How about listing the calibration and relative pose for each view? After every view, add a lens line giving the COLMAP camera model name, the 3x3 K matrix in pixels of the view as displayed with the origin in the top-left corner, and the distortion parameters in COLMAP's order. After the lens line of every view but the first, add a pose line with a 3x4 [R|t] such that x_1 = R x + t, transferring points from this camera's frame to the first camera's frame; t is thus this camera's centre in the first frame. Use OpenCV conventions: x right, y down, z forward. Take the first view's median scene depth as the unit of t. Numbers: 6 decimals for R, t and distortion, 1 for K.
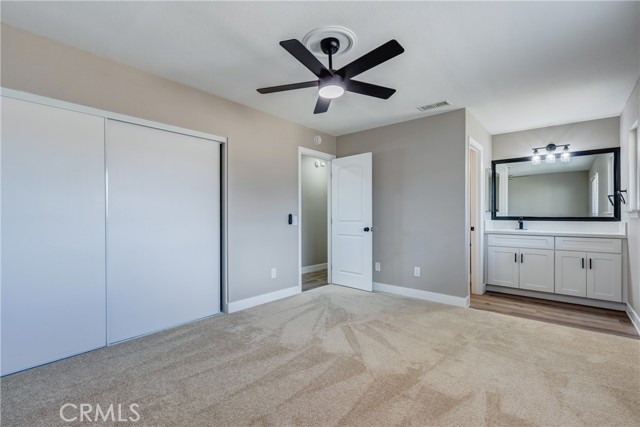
lens RADIAL K [[293.8, 0, 309.4], [0, 293.8, 217.3], [0, 0, 1]] dist [0.002044, 0.000189]
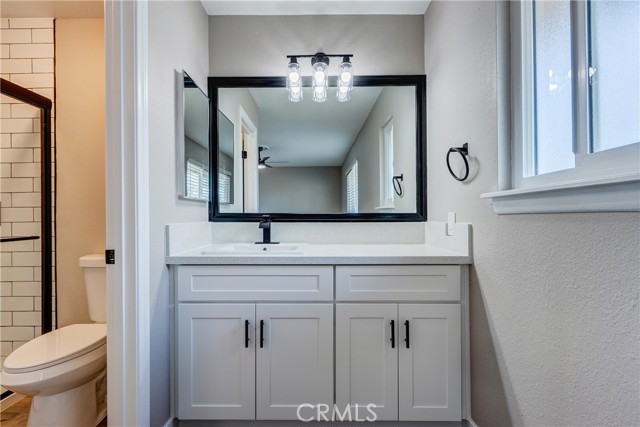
lens RADIAL K [[293.8, 0, 320.2], [0, 293.8, 212.4], [0, 0, 1]] dist [0.002044, 0.000189]
pose [[0.746875, 0.002751, 0.664958, 0.529396], [0.008634, 0.999867, -0.013835, 0.003266], [-0.664908, 0.016074, 0.746752, 0.677226]]
